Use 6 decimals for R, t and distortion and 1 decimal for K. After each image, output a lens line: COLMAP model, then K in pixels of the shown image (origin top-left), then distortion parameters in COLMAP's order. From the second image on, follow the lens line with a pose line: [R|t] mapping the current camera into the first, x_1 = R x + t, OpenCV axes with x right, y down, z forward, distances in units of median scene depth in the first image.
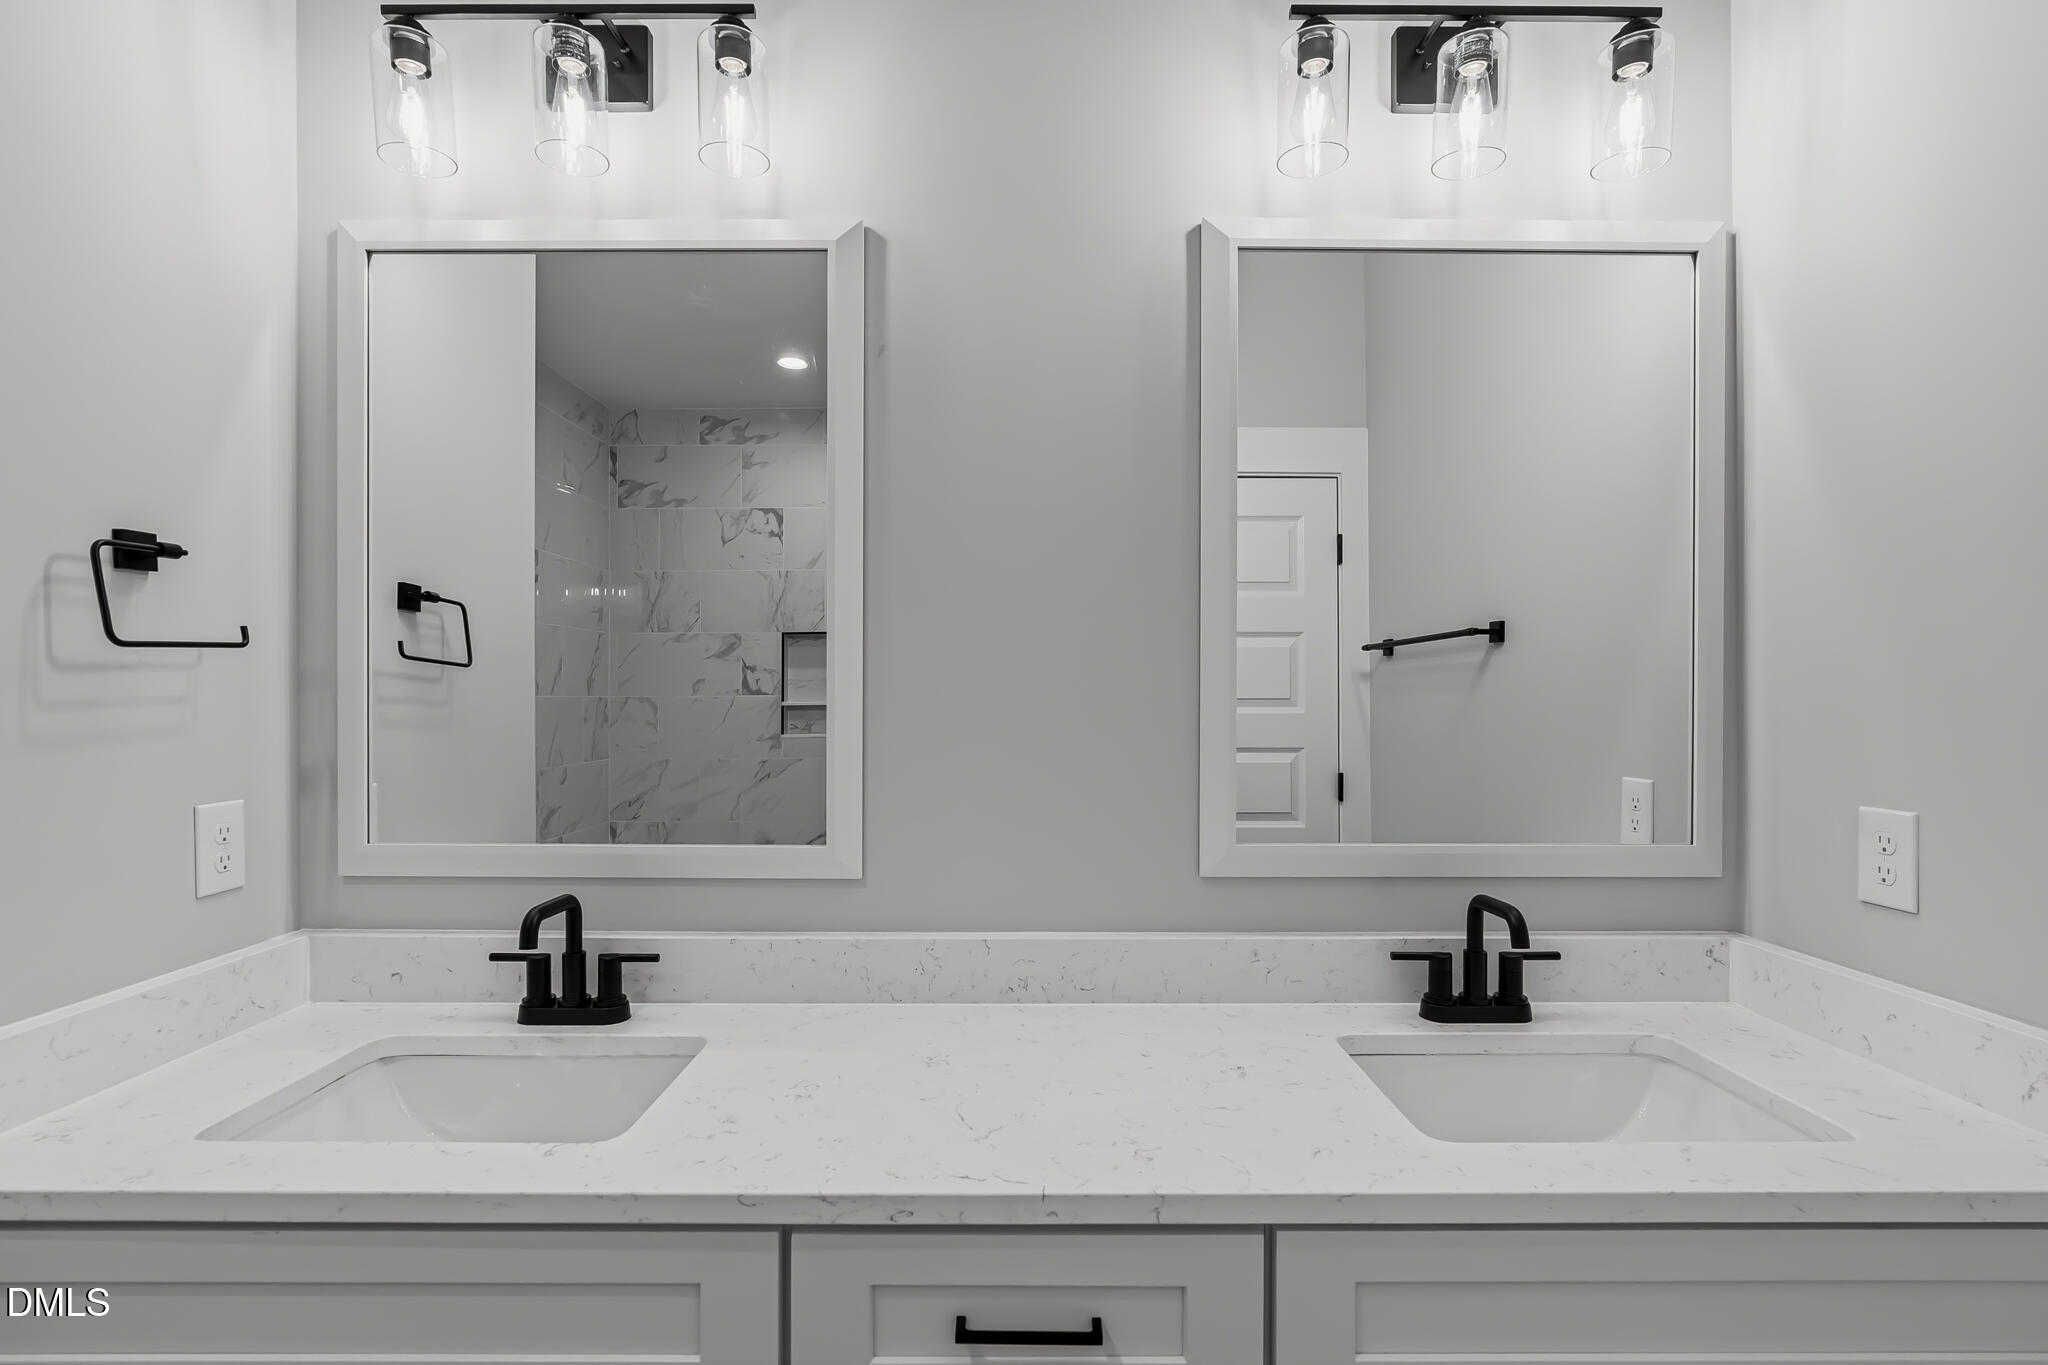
lens RADIAL K [[932.6, 0, 1020.7], [0, 932.6, 702.8], [0, 0, 1]] dist [-0.004264, 0.000556]
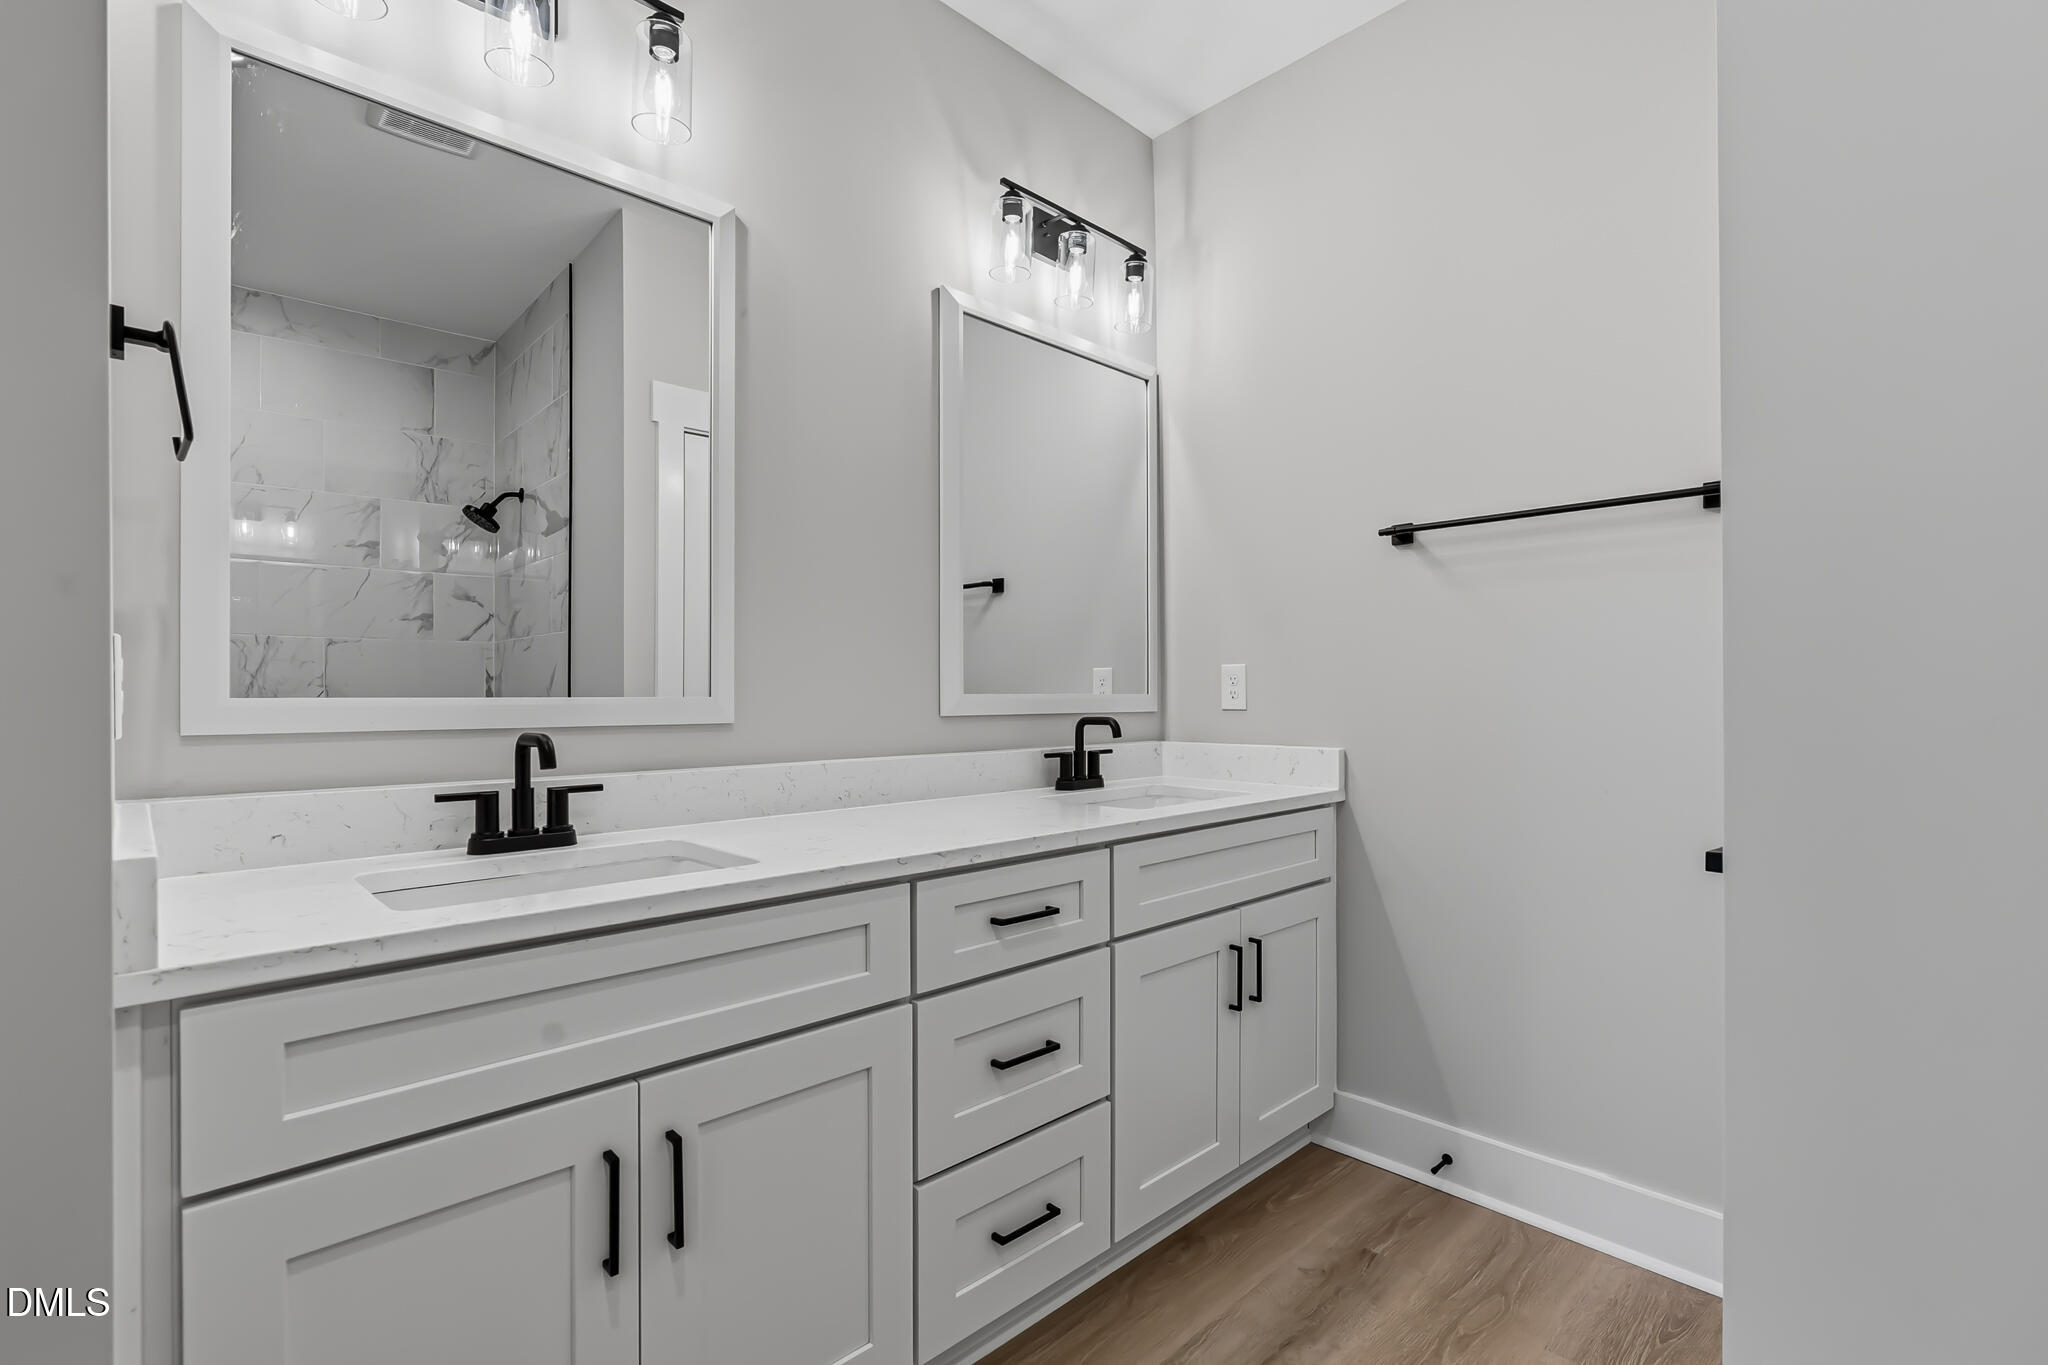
lens RADIAL K [[932.6, 0, 1030.7], [0, 932.6, 682.8], [0, 0, 1]] dist [-0.004264, 0.000556]
pose [[0.725551, 0.001880, 0.688166, -0.791567], [0.004571, 0.999961, -0.007551, 0.151284], [-0.688153, 0.008624, 0.725514, -0.215757]]
